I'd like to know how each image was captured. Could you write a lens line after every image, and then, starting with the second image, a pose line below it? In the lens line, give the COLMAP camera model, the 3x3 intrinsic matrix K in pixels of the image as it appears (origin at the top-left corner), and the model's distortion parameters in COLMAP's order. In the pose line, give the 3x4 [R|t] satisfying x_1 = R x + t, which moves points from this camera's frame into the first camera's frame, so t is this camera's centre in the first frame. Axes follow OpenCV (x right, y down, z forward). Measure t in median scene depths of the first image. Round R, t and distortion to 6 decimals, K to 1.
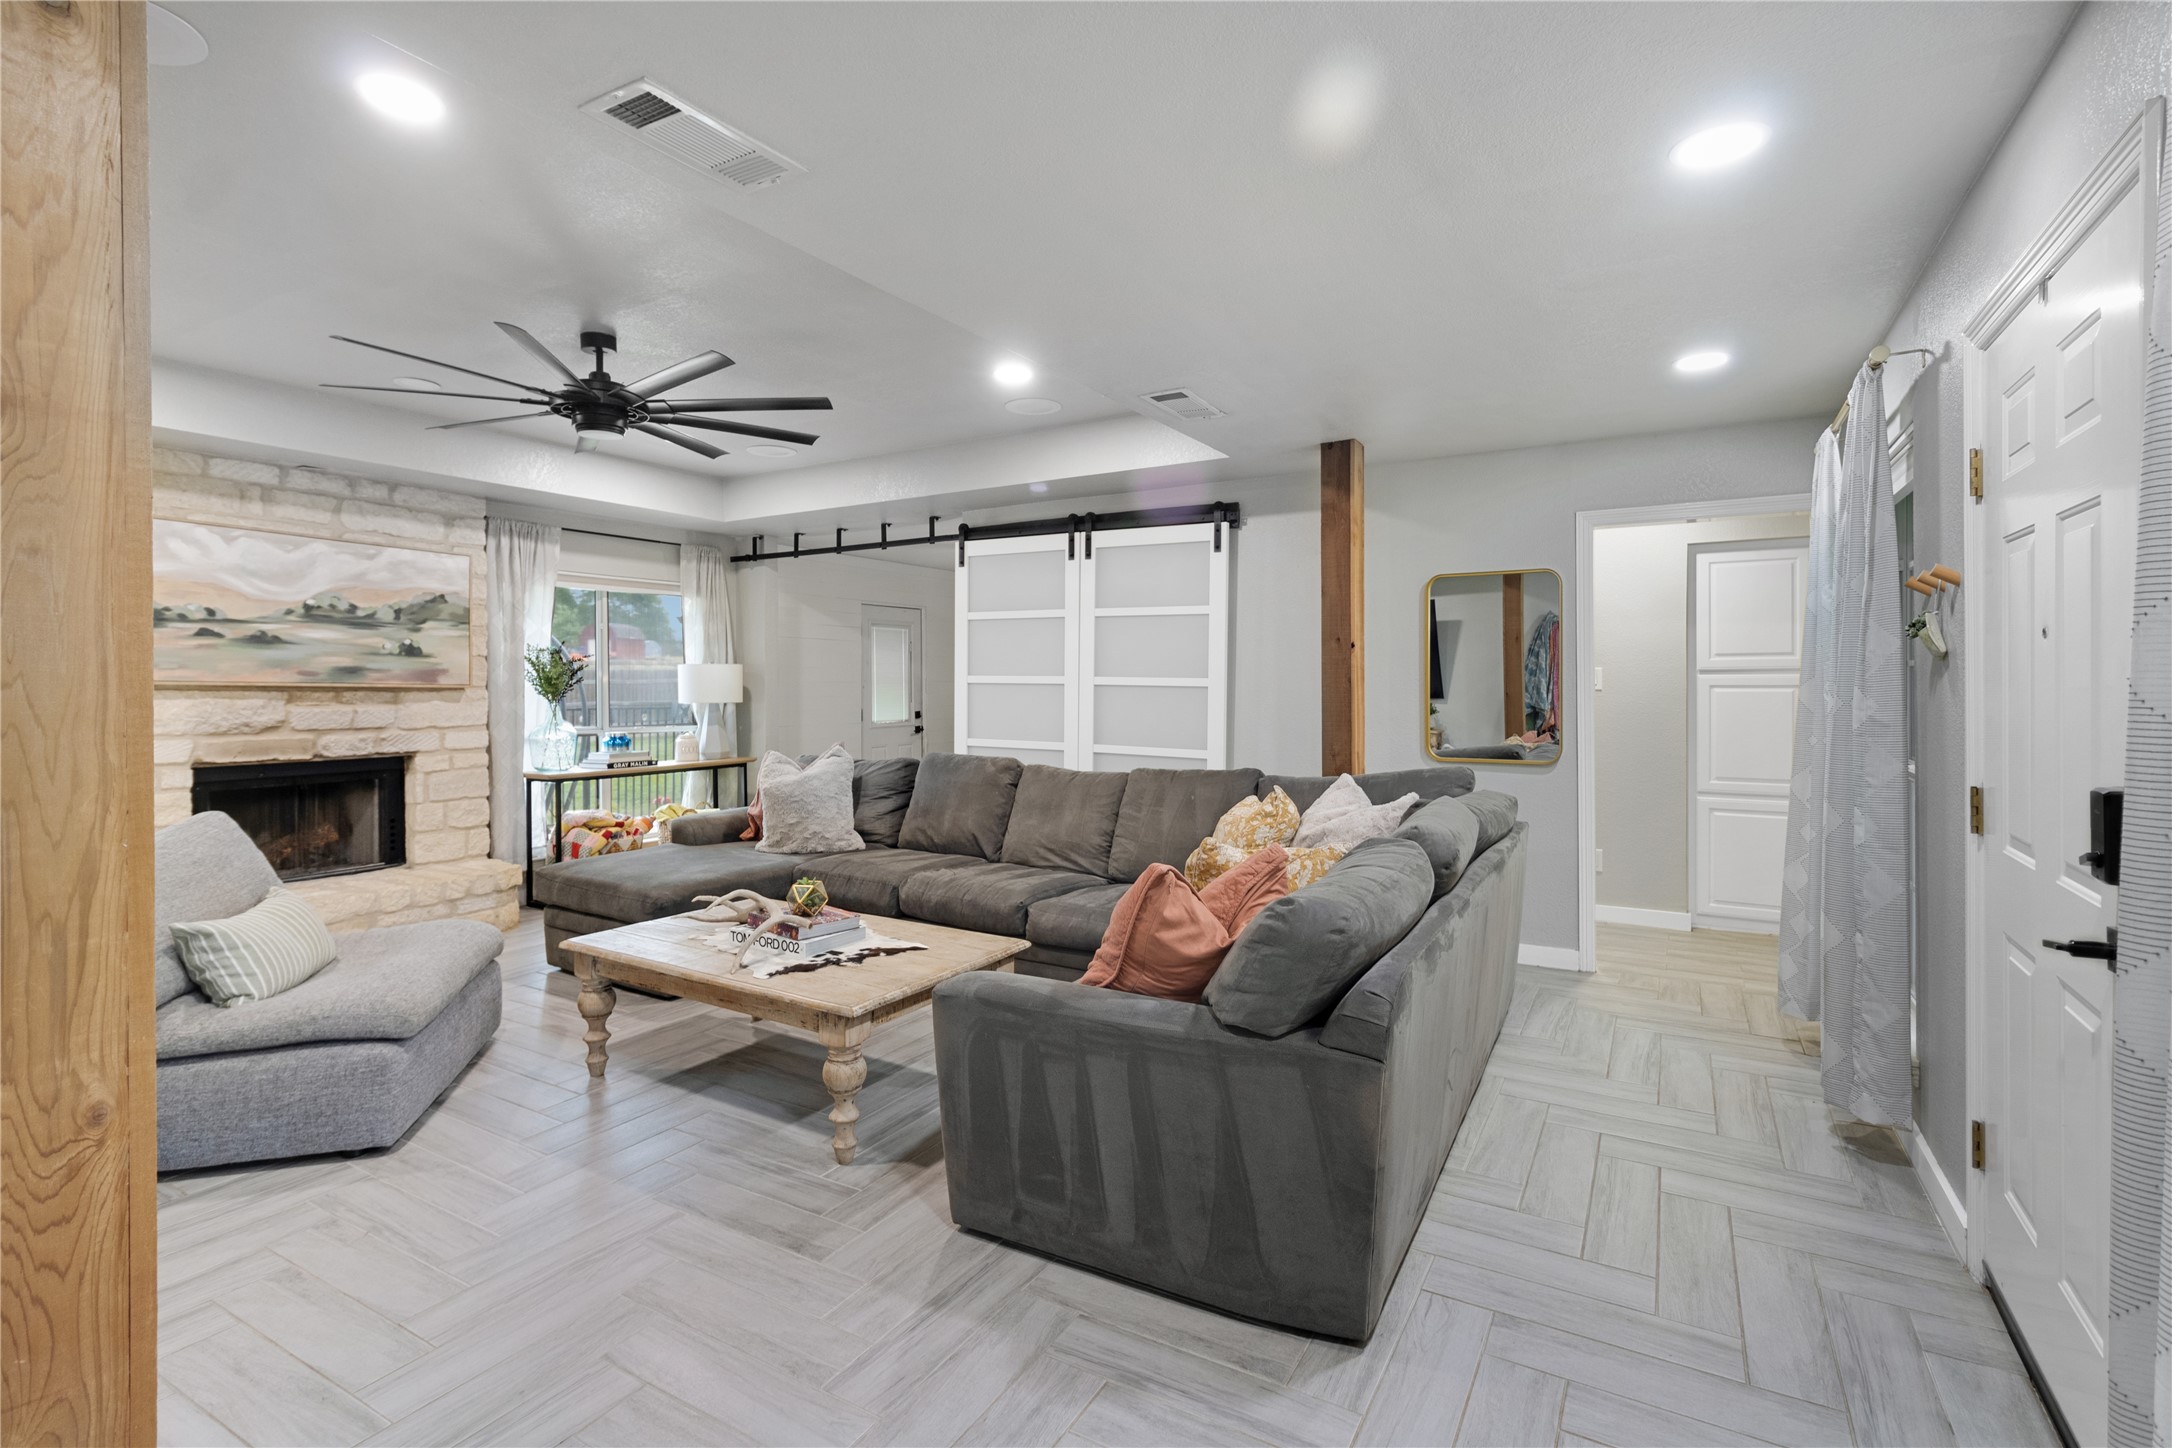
lens RADIAL K [[1007.1, 0, 1077.0], [0, 1007.1, 687.8], [0, 0, 1]] dist [0.000411, -0.000135]
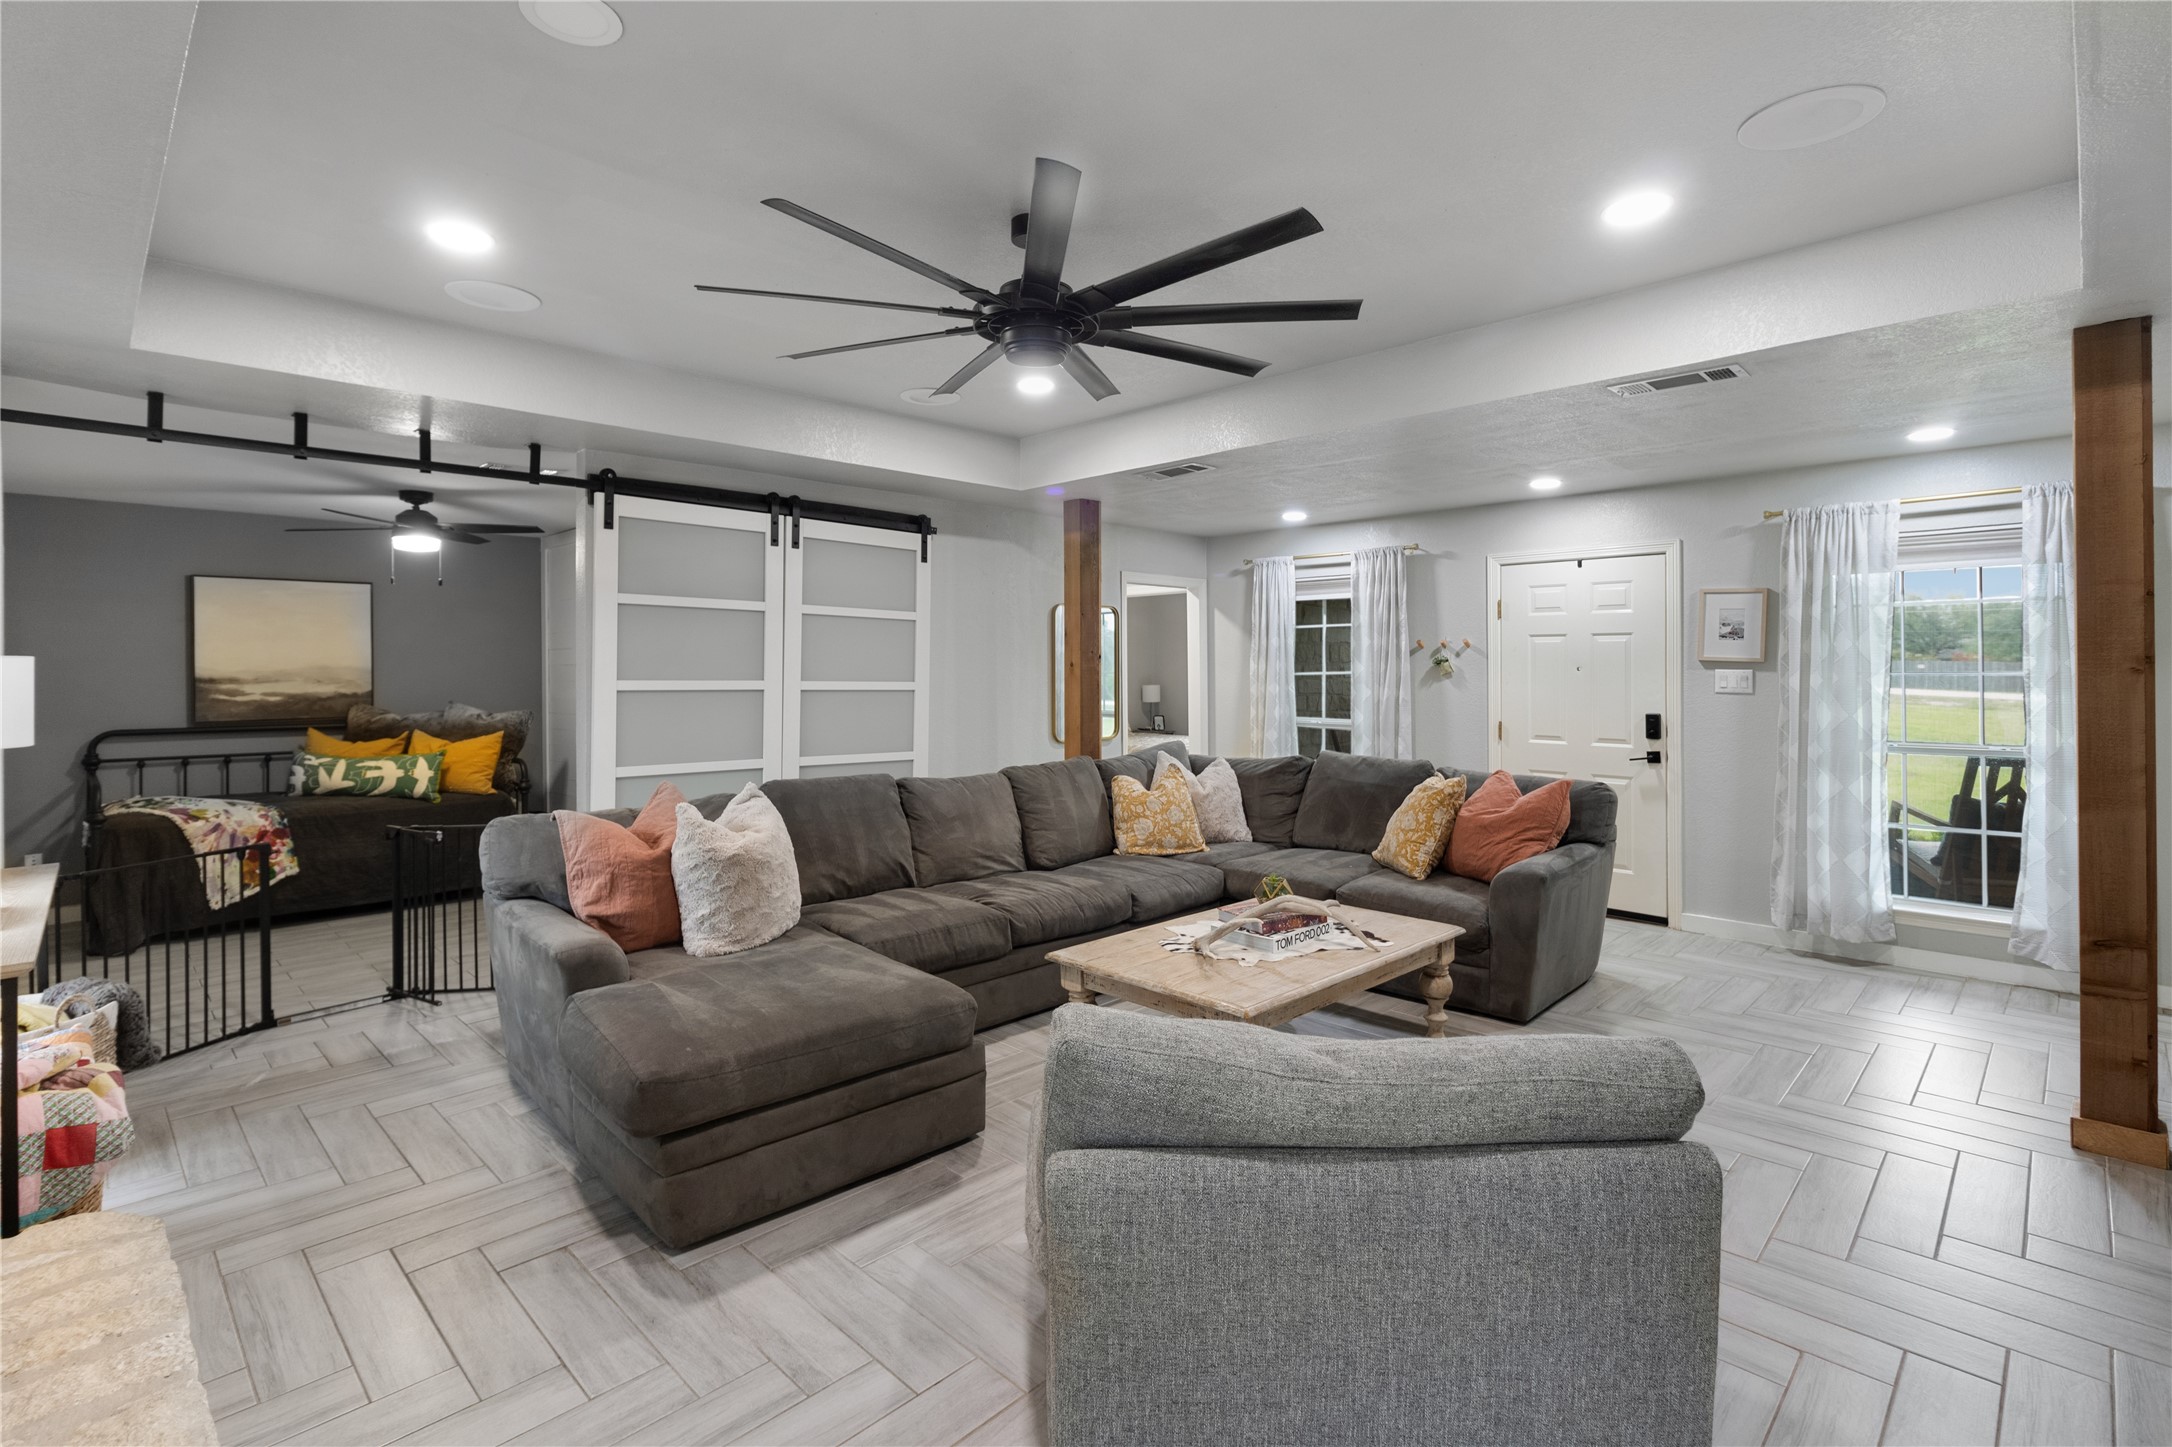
lens RADIAL K [[1025.7, 0, 1081.0], [0, 1025.7, 666.3], [0, 0, 1]] dist [0.002054, 0.000074]
pose [[0.247258, 0.004344, 0.968940, -0.871535], [0.008221, 0.999945, -0.006581, -0.017606], [-0.968915, 0.009592, 0.247209, 0.584865]]
